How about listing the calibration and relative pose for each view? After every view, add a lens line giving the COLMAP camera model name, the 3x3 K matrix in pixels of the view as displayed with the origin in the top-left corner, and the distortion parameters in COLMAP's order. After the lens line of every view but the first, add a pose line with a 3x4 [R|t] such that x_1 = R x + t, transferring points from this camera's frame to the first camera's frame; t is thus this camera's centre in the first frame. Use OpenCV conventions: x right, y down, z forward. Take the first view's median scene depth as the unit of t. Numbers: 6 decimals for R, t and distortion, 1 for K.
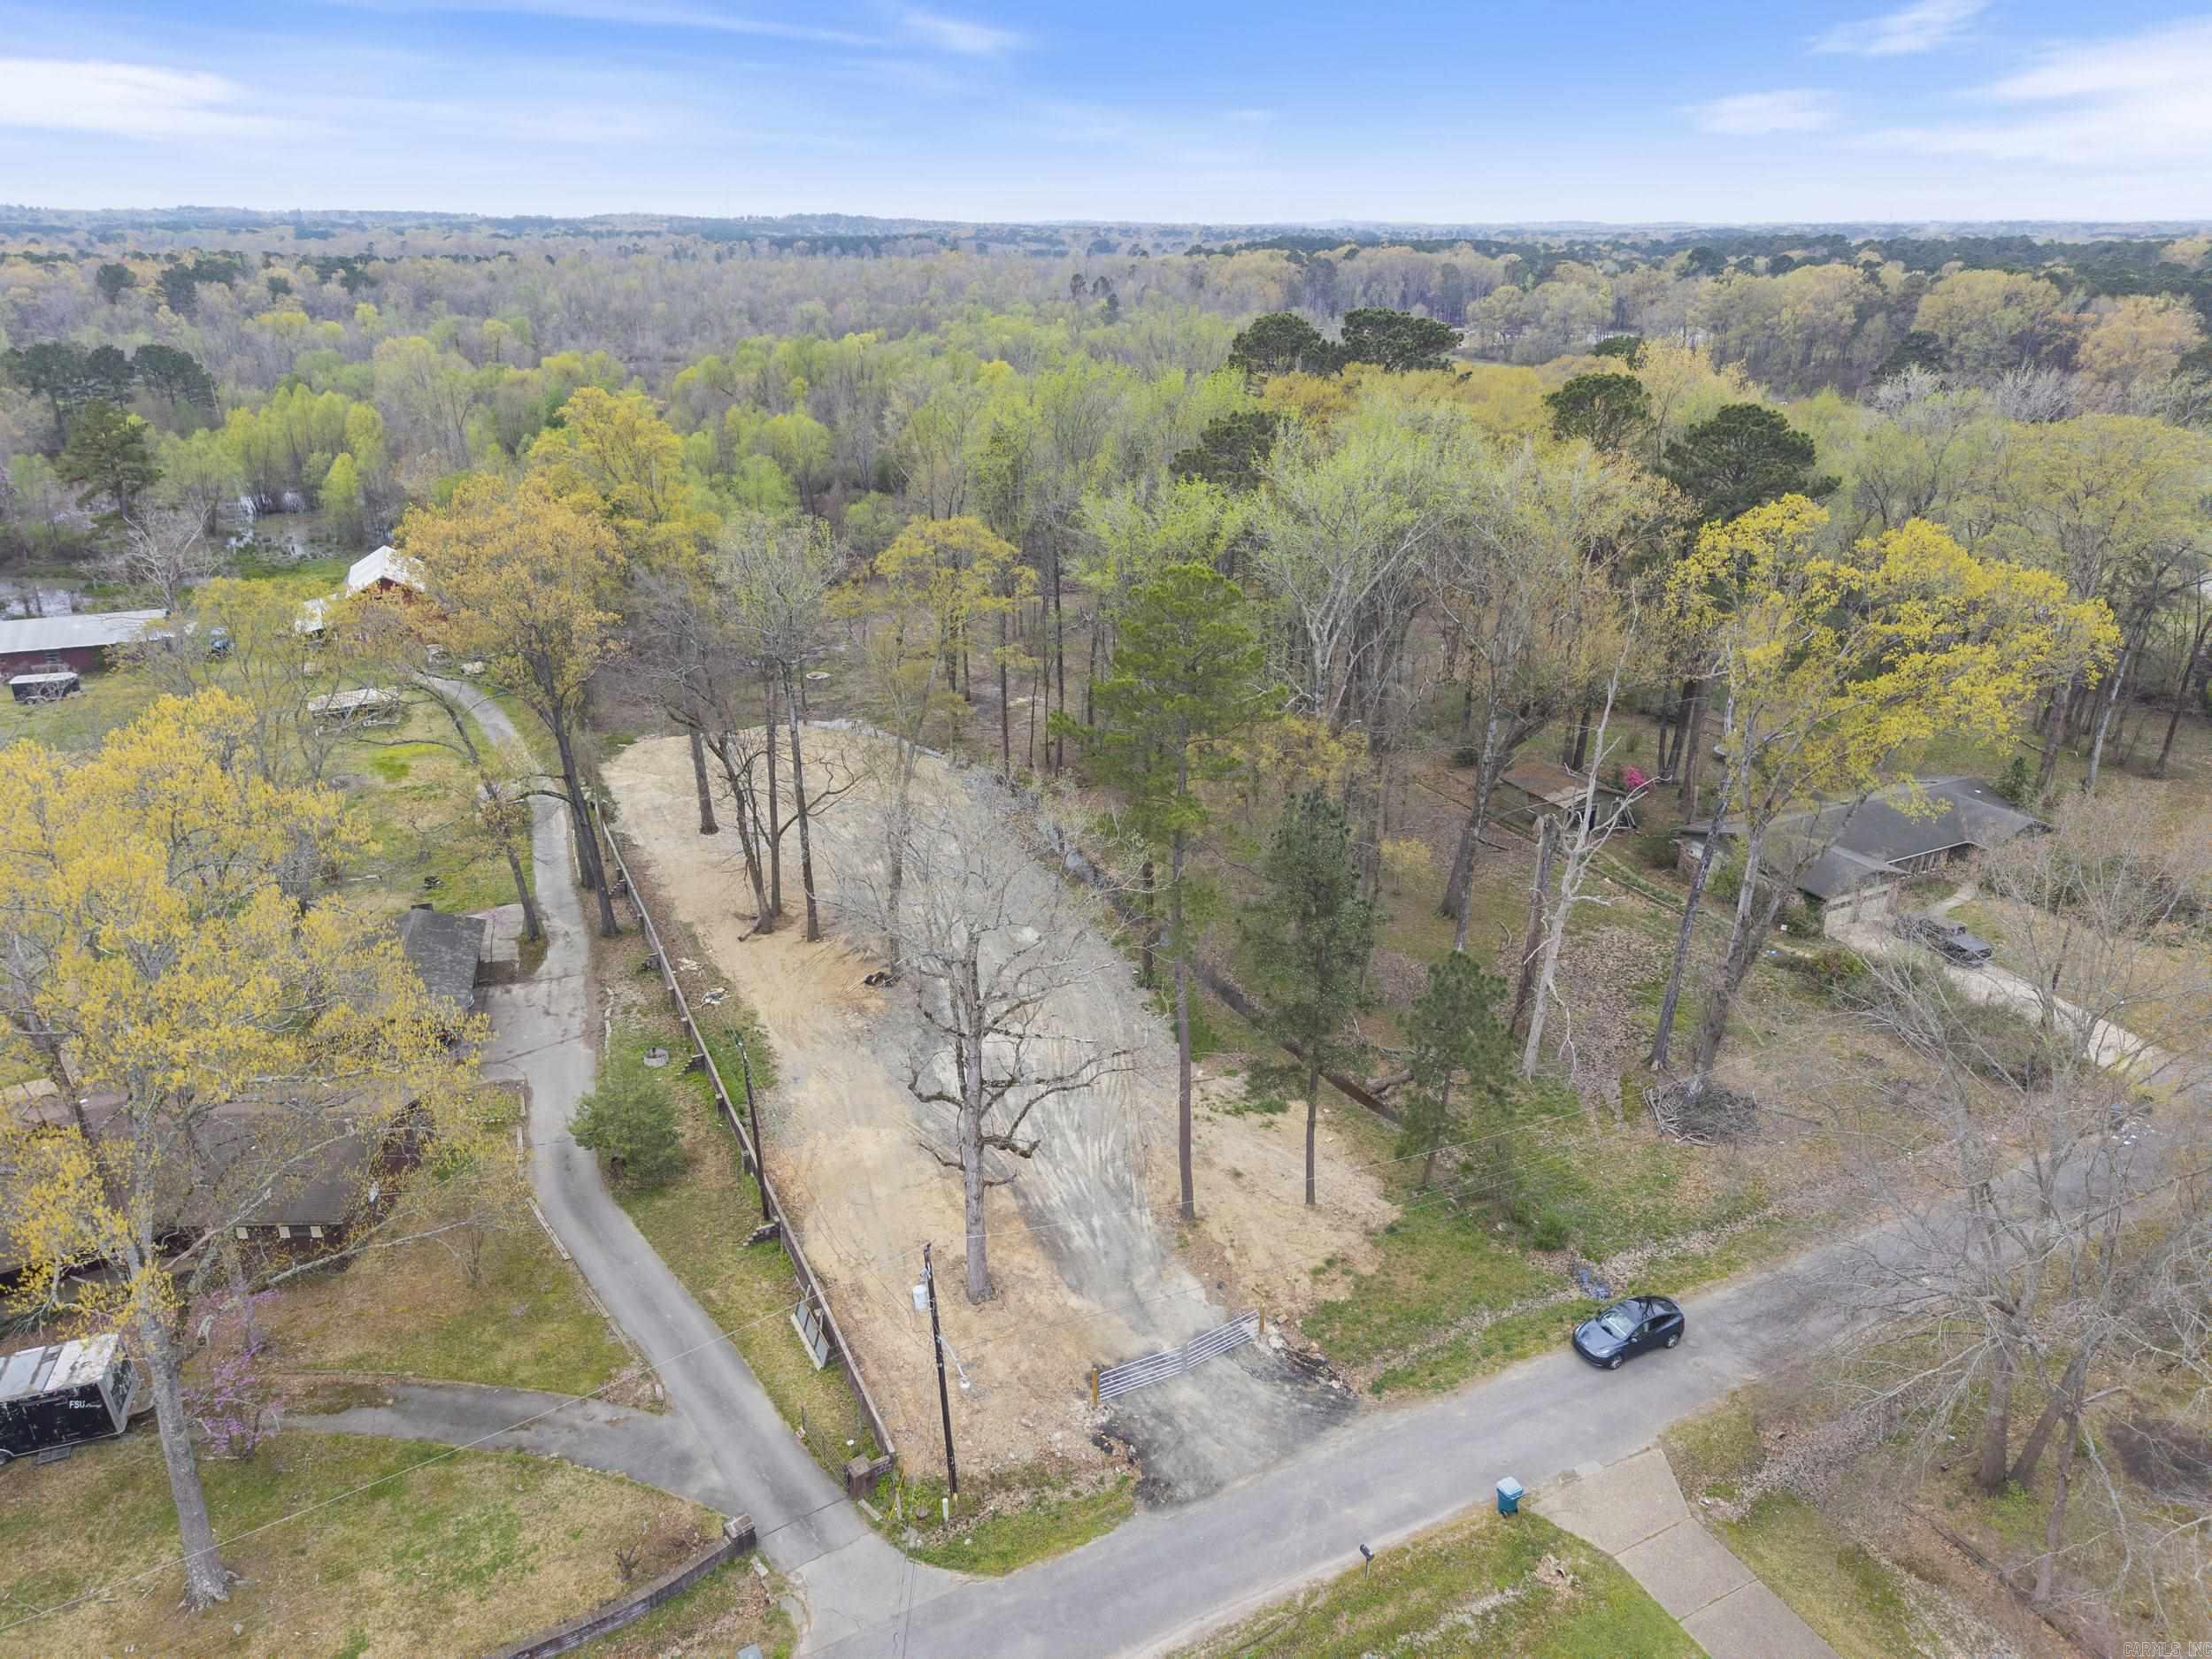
lens RADIAL K [[1534.3, 0, 1107.6], [0, 1534.3, 829.1], [0, 0, 1]] dist [0.007460, -0.001970]
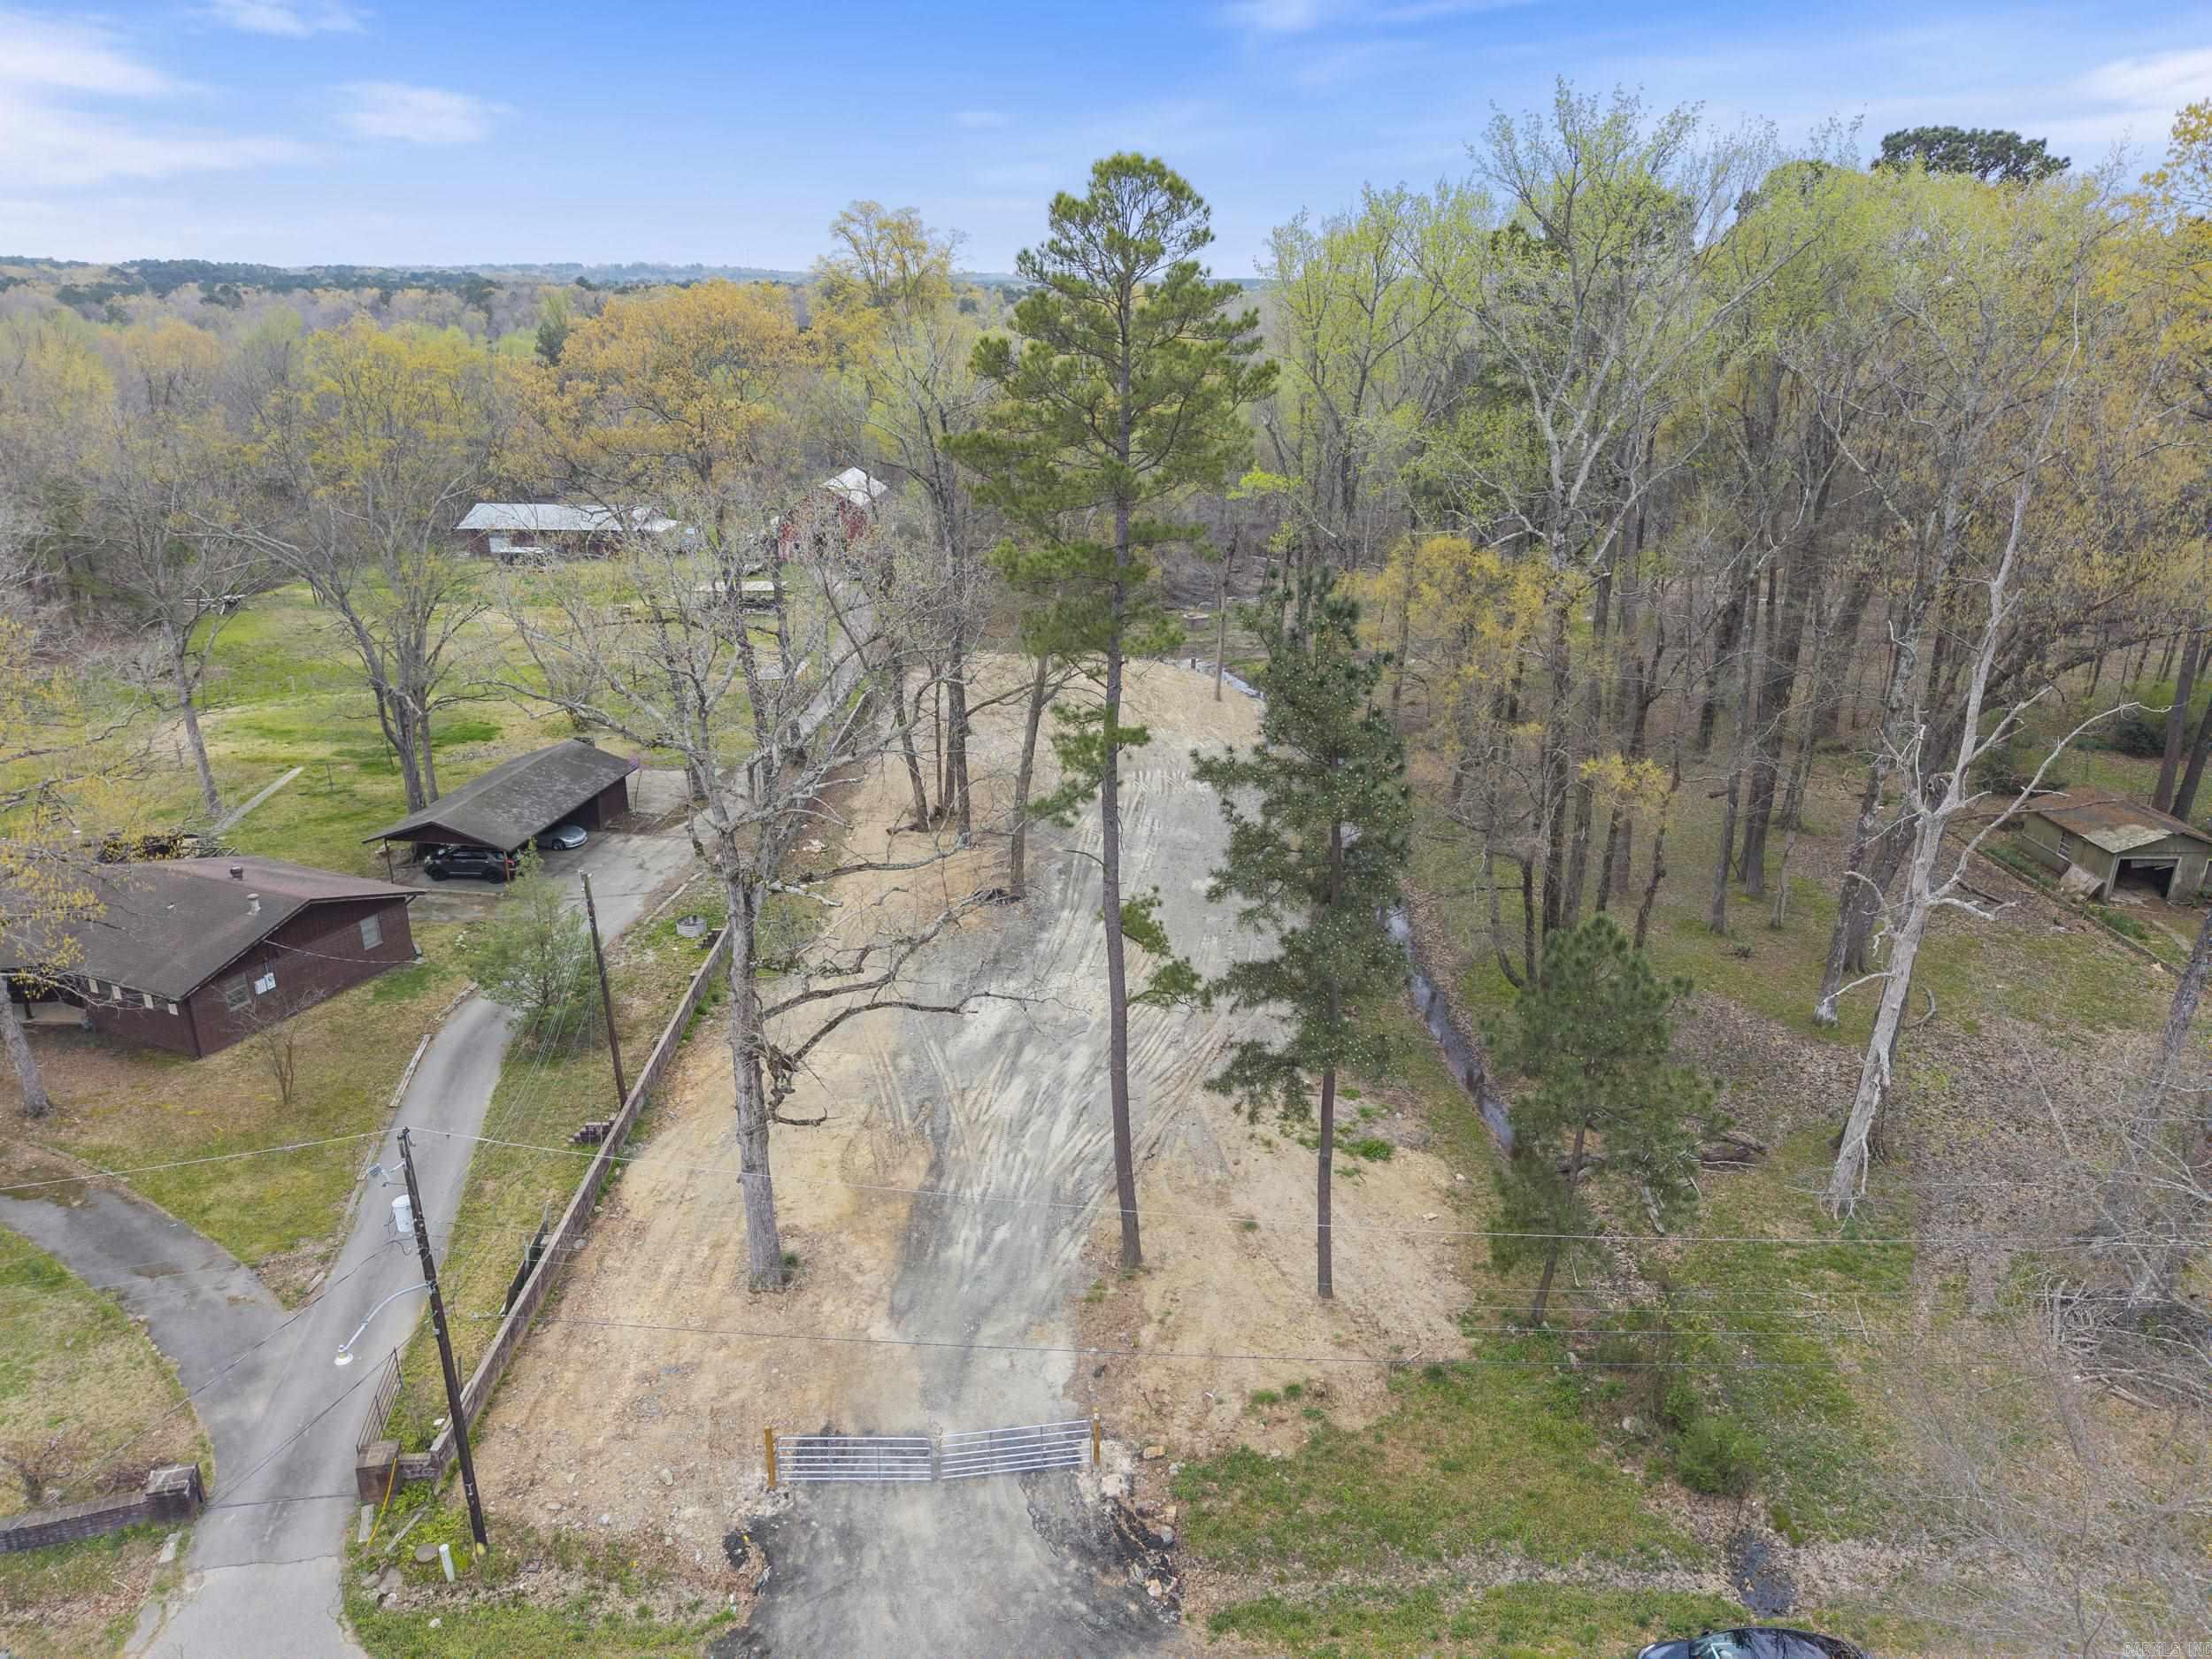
lens RADIAL K [[1534.3, 0, 1105.8], [0, 1534.3, 829.3], [0, 0, 1]] dist [0.007460, -0.001970]
pose [[0.903254, 0.149277, -0.402304, 0.308300], [-0.165567, 0.986181, -0.005804, 0.087481], [0.395878, 0.071851, 0.915488, 0.435854]]
